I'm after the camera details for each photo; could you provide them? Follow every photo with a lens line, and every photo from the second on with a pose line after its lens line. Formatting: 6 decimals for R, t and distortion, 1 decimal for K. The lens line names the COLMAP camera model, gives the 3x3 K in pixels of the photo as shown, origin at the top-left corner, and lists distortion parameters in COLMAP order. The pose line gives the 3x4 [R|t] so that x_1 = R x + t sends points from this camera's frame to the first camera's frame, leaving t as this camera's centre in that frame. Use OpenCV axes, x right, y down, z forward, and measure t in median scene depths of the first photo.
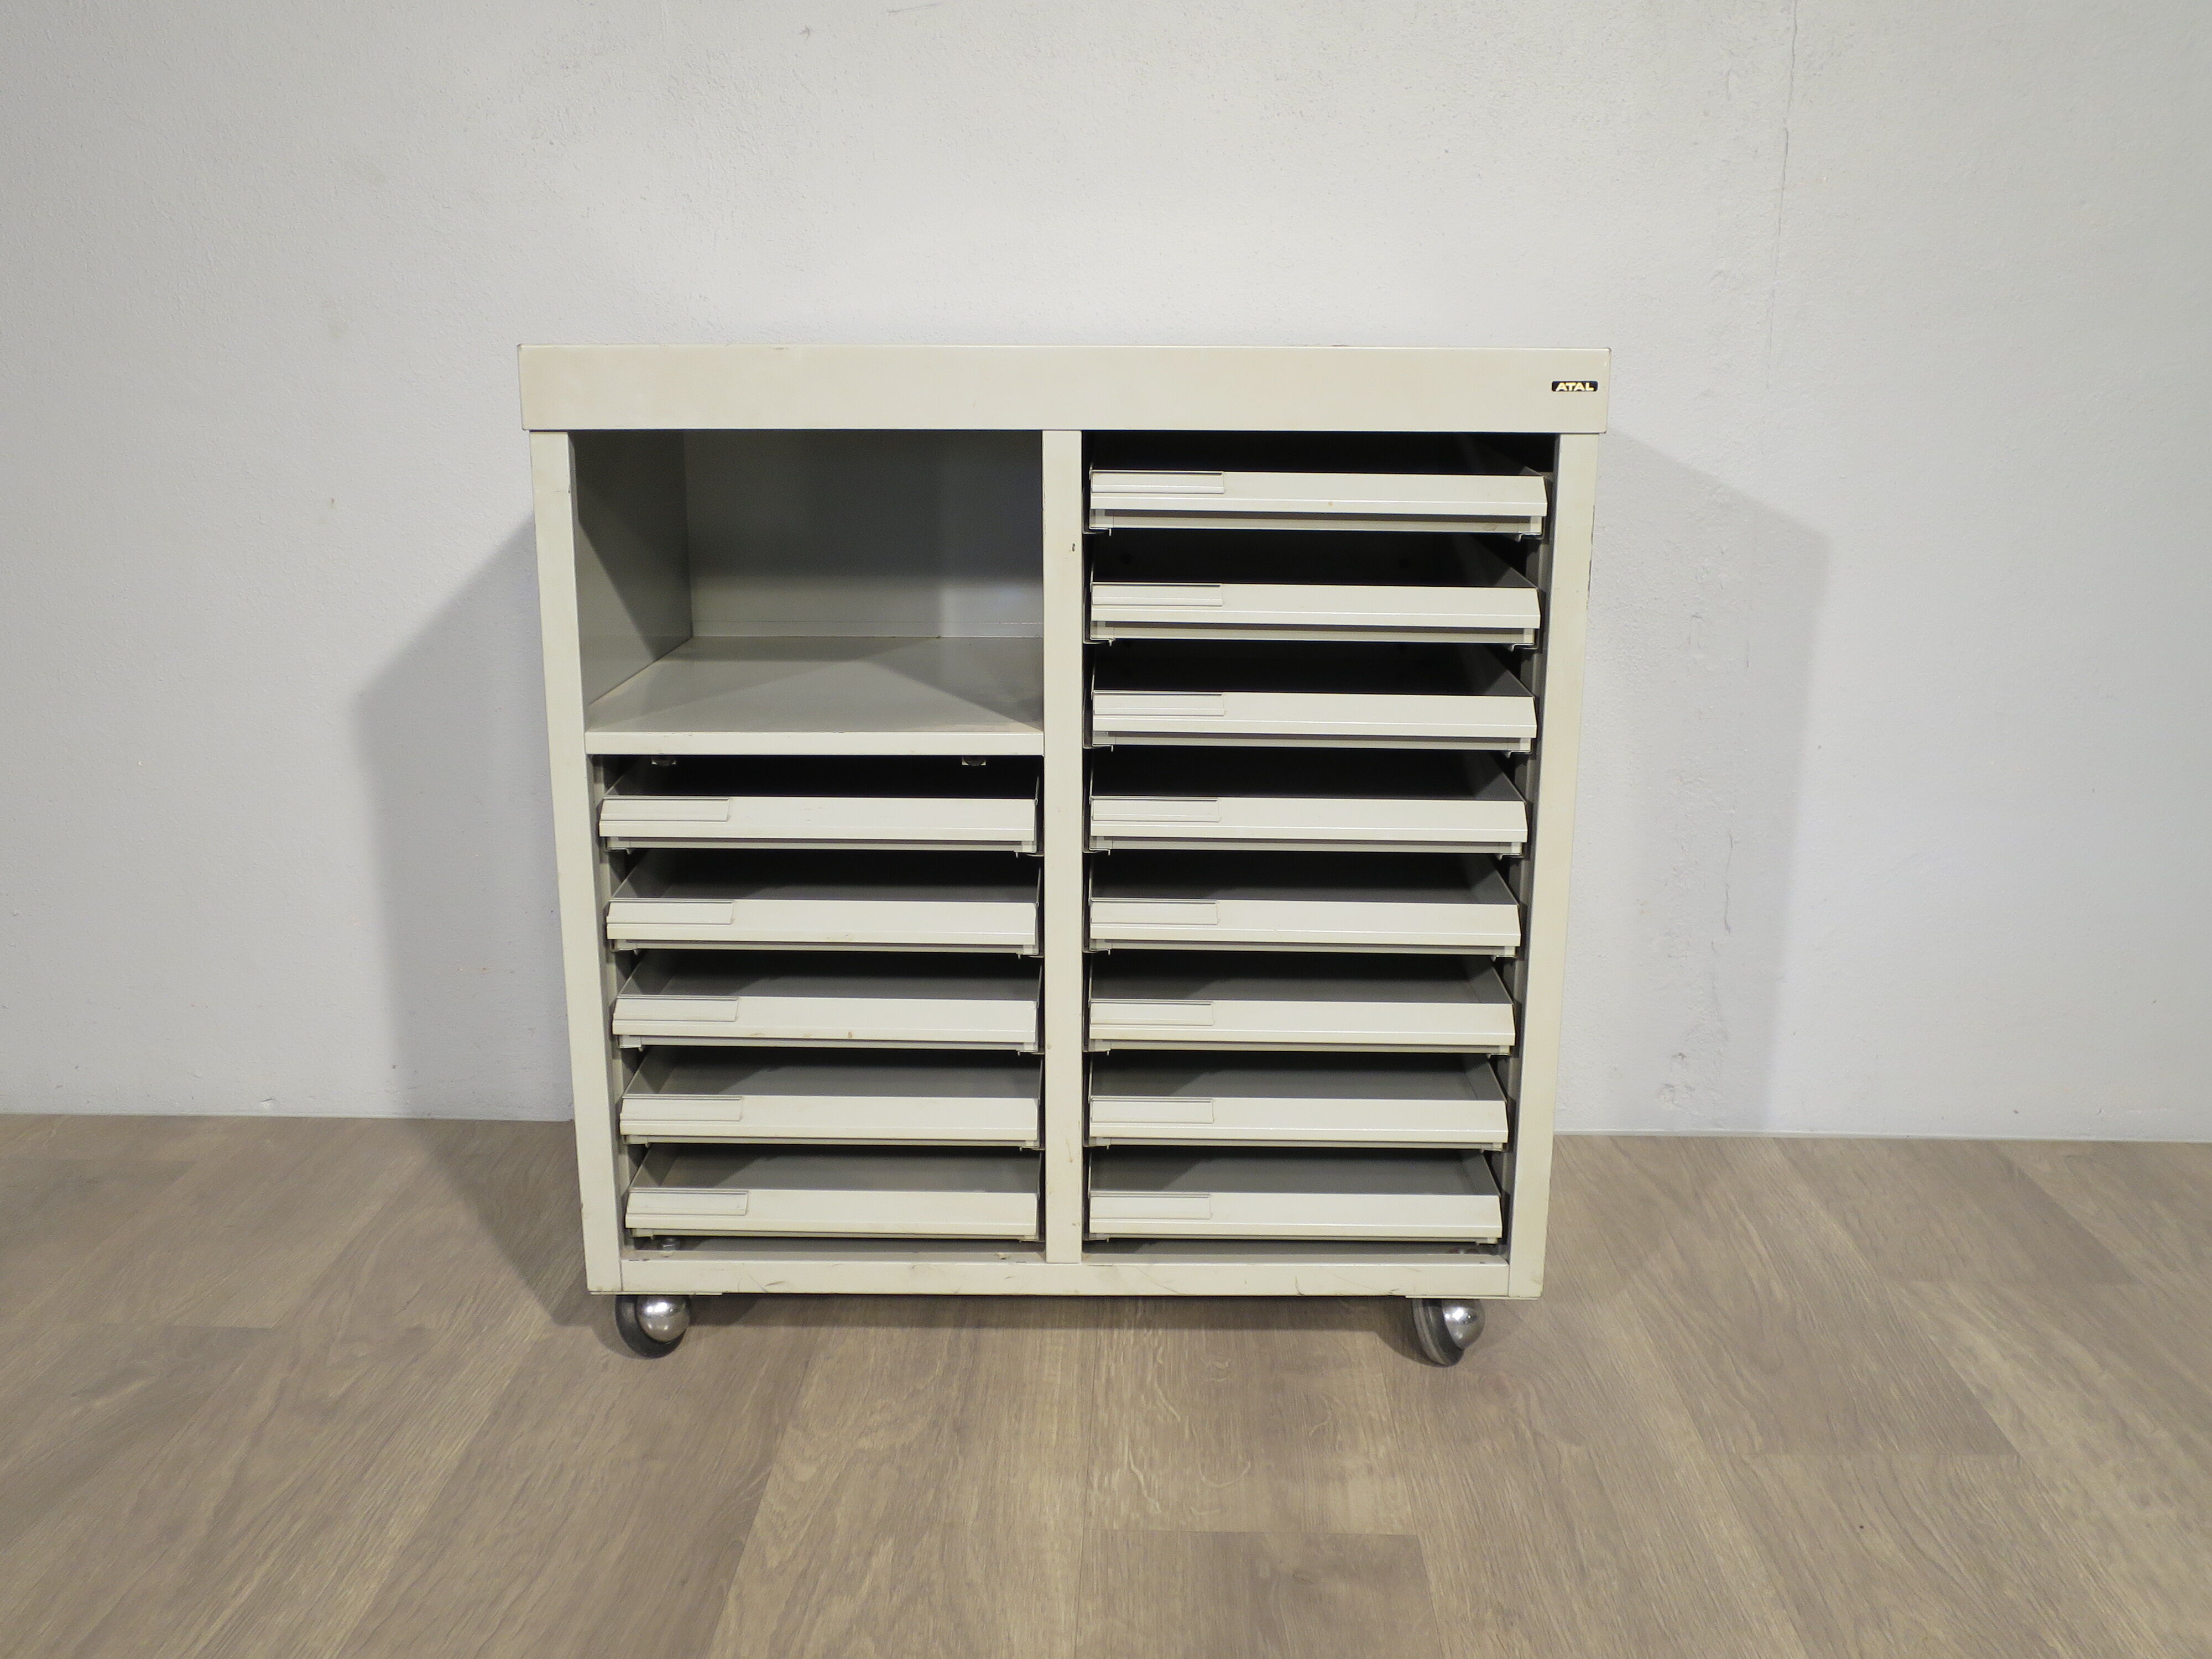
lens RADIAL K [[1771.7, 0, 1134.6], [0, 1771.7, 785.6], [0, 0, 1]] dist [-0.033505, 0.002368]
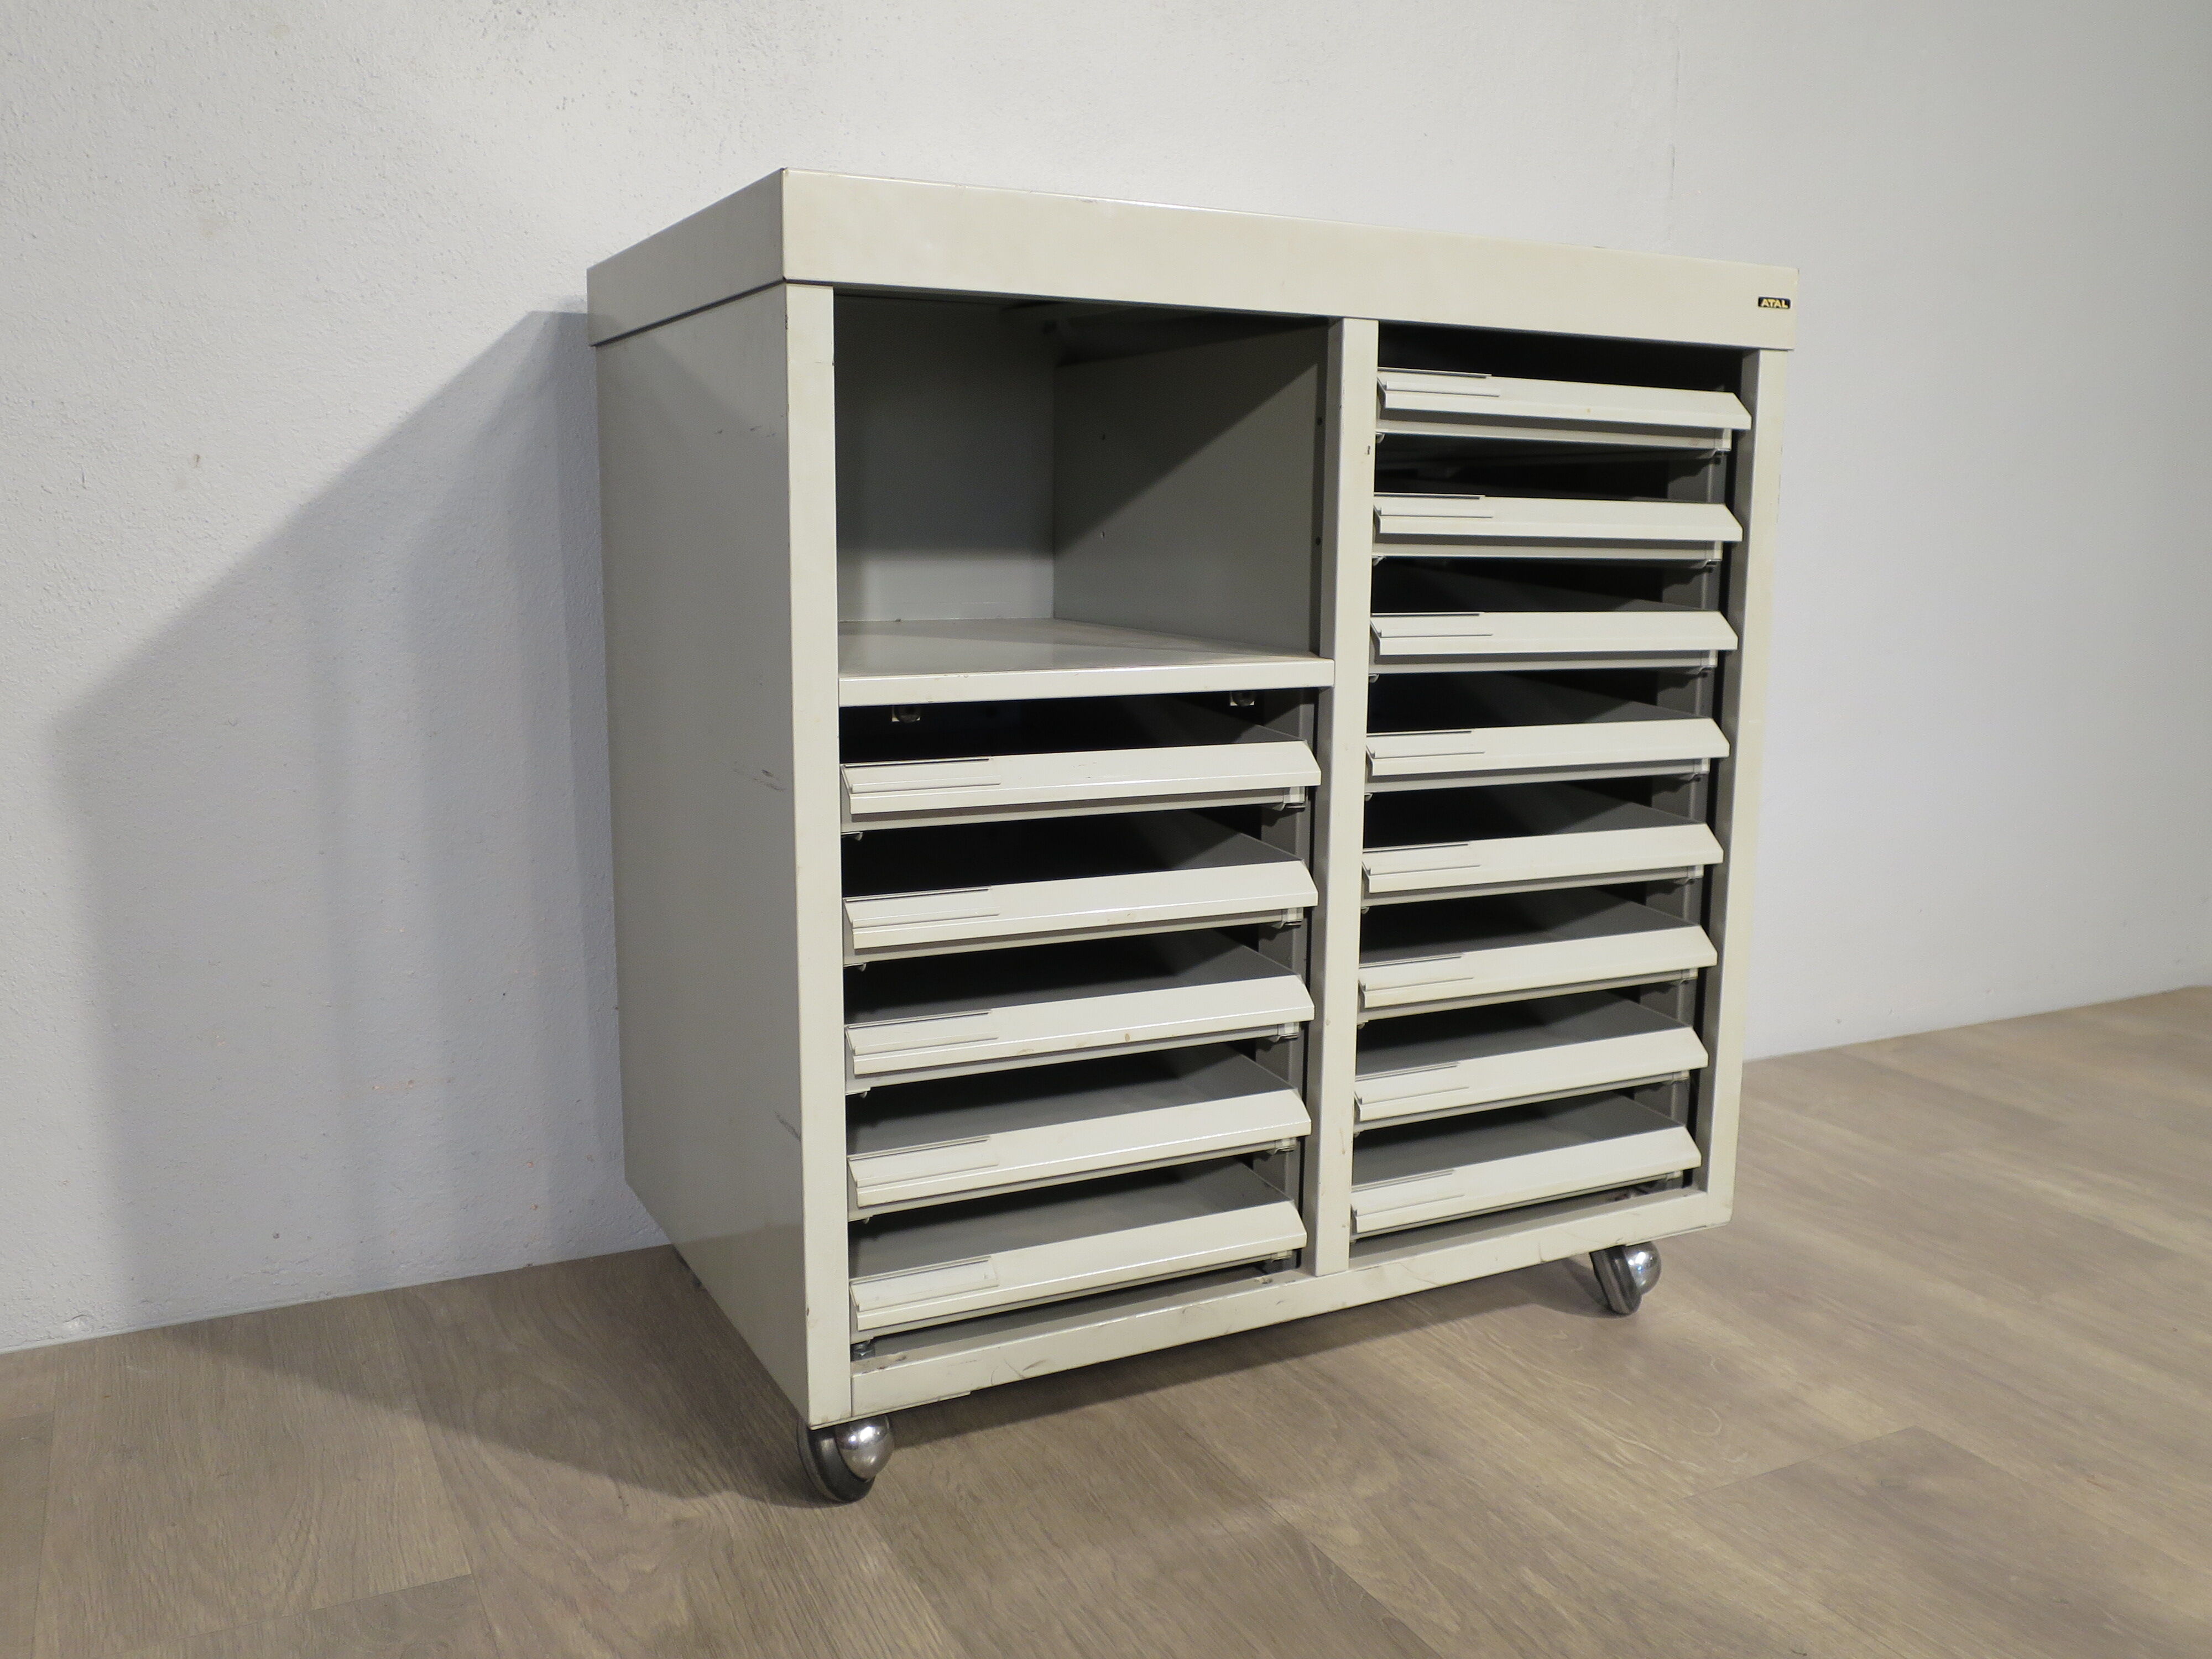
lens RADIAL K [[1815.8, 0, 1105.7], [0, 1815.8, 819.4], [0, 0, 1]] dist [-0.046555, 0.009459]
pose [[0.889006, -0.073460, 0.451965, -0.586291], [0.096216, 0.994979, -0.027537, 0.064504], [-0.447673, 0.067967, 0.891610, 0.254221]]
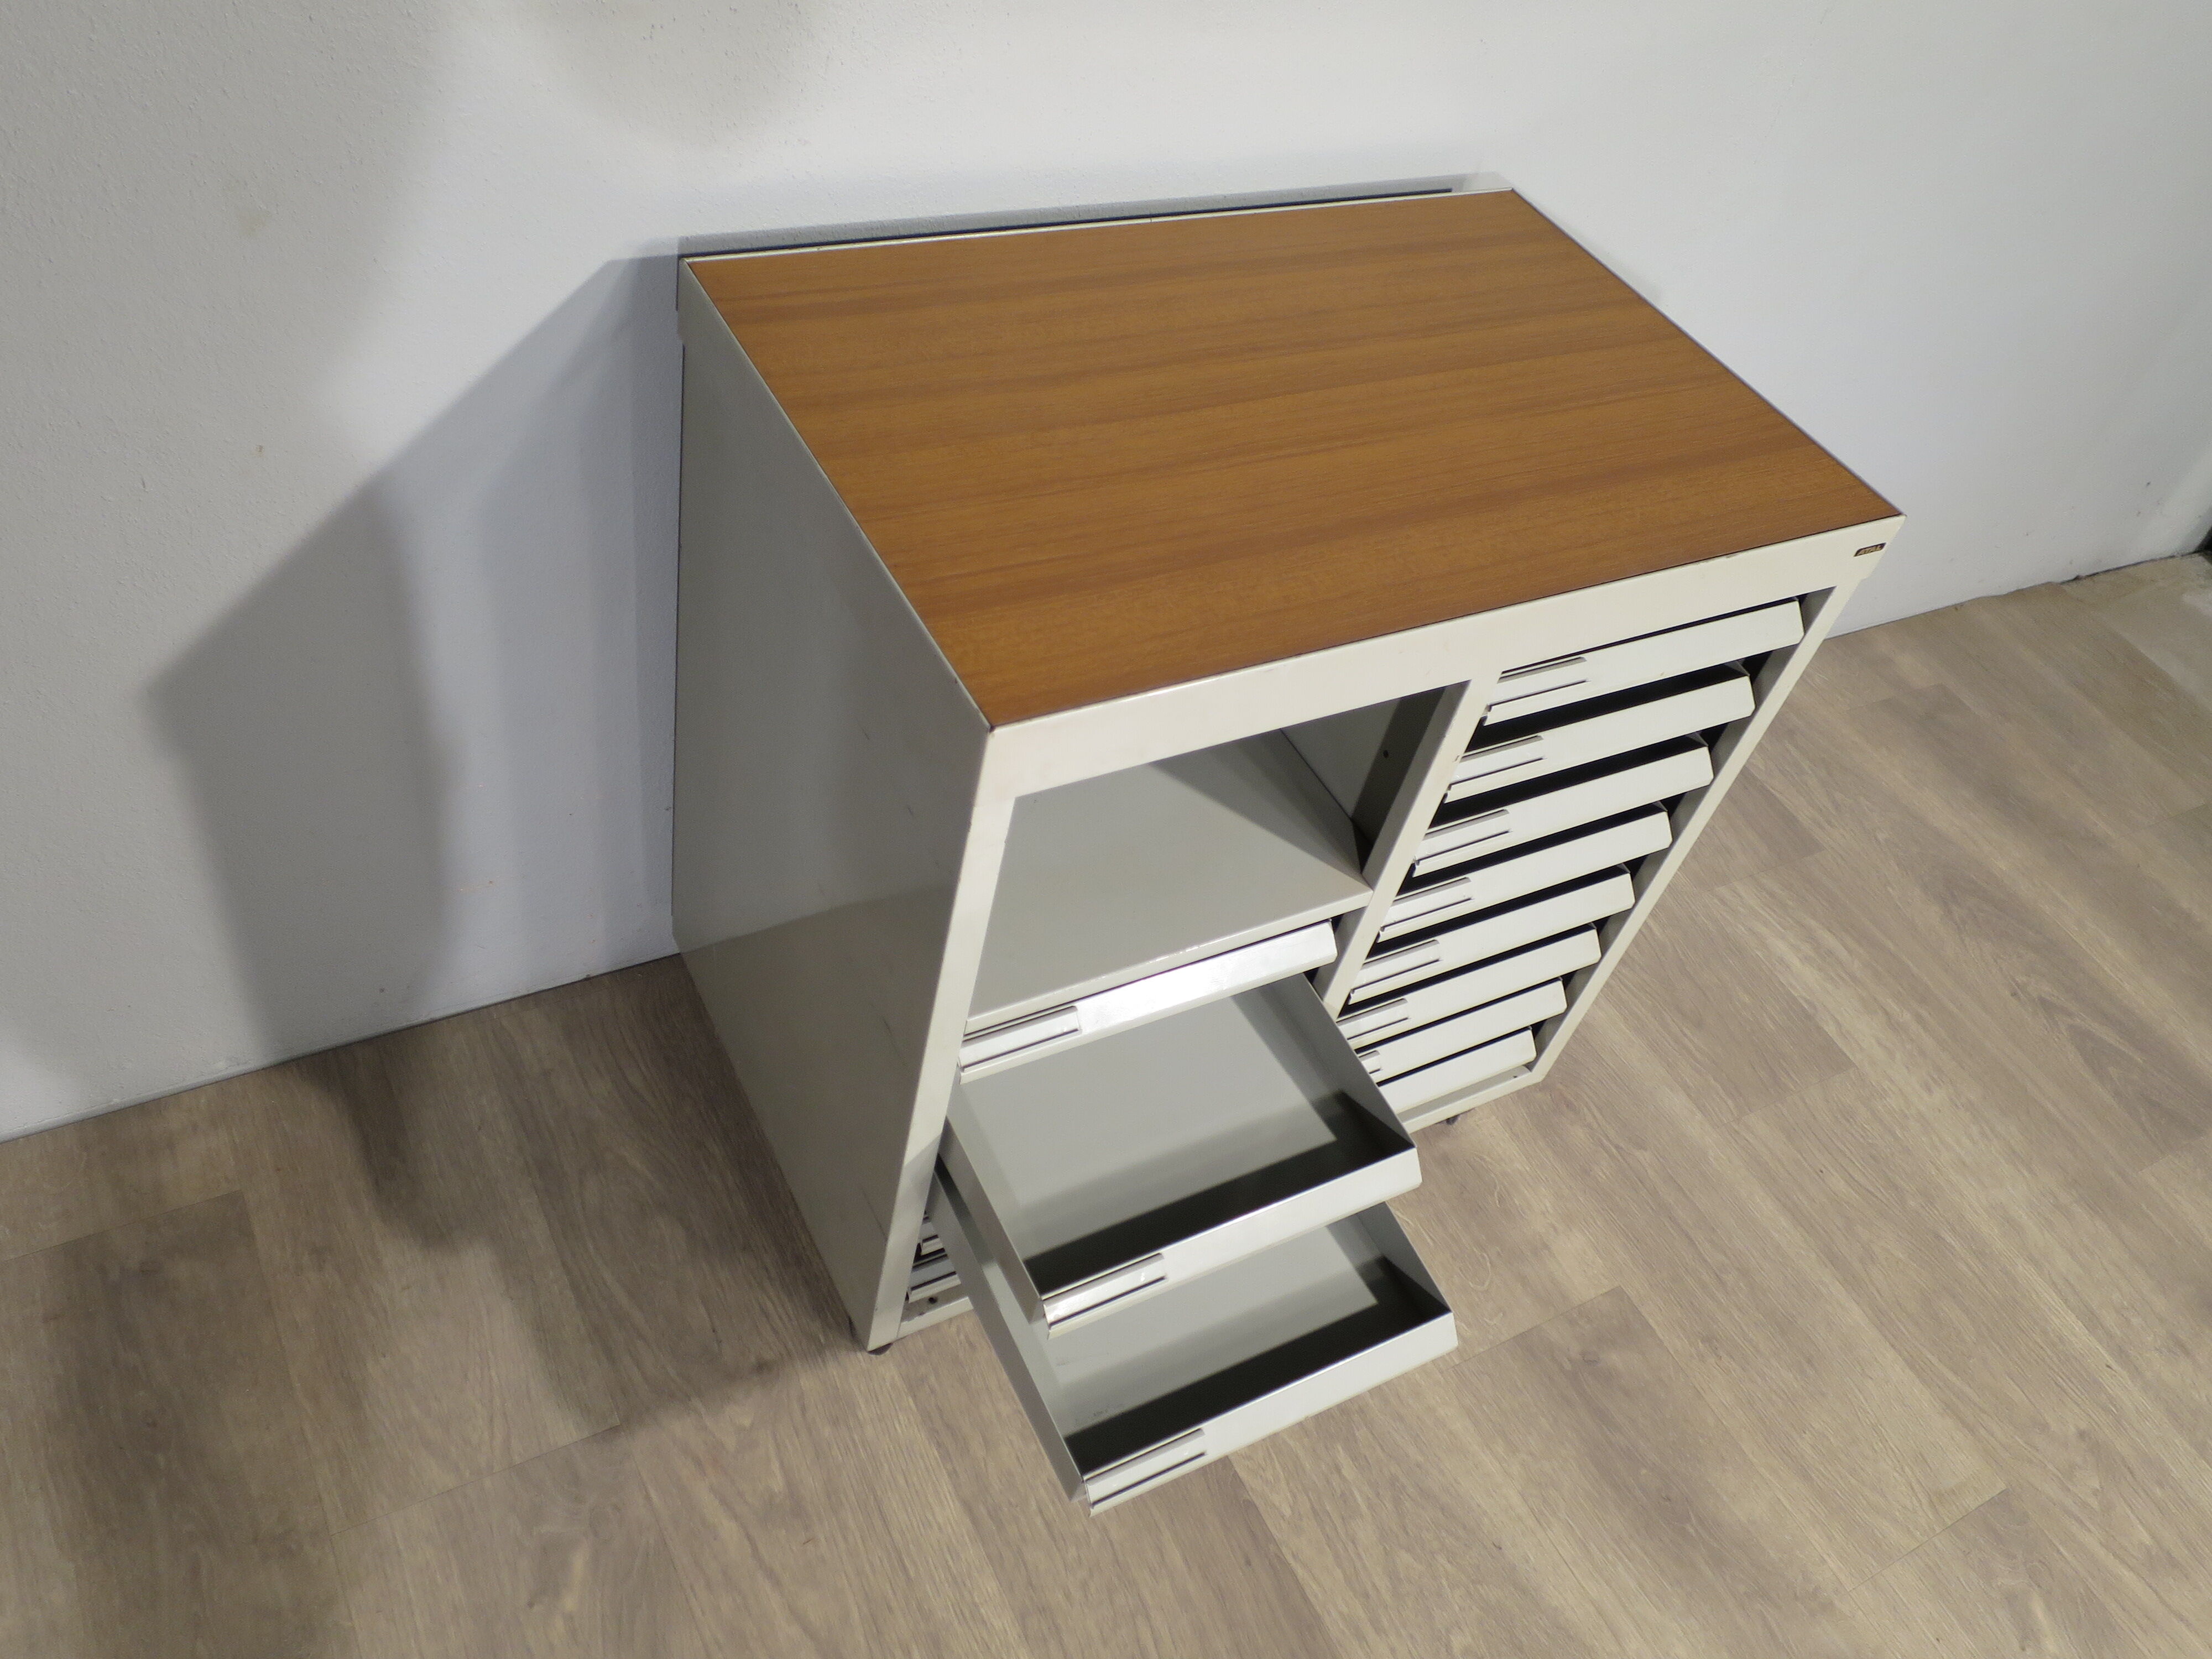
lens RADIAL K [[1690.7, 0, 1106.0], [0, 1690.7, 829.5], [0, 0, 1]] dist [-0.036437, 0.003456]
pose [[0.862079, -0.224048, 0.454557, -0.629848], [-0.082353, 0.823105, 0.561887, -0.516755], [-0.500038, -0.521825, 0.691130, 0.413266]]
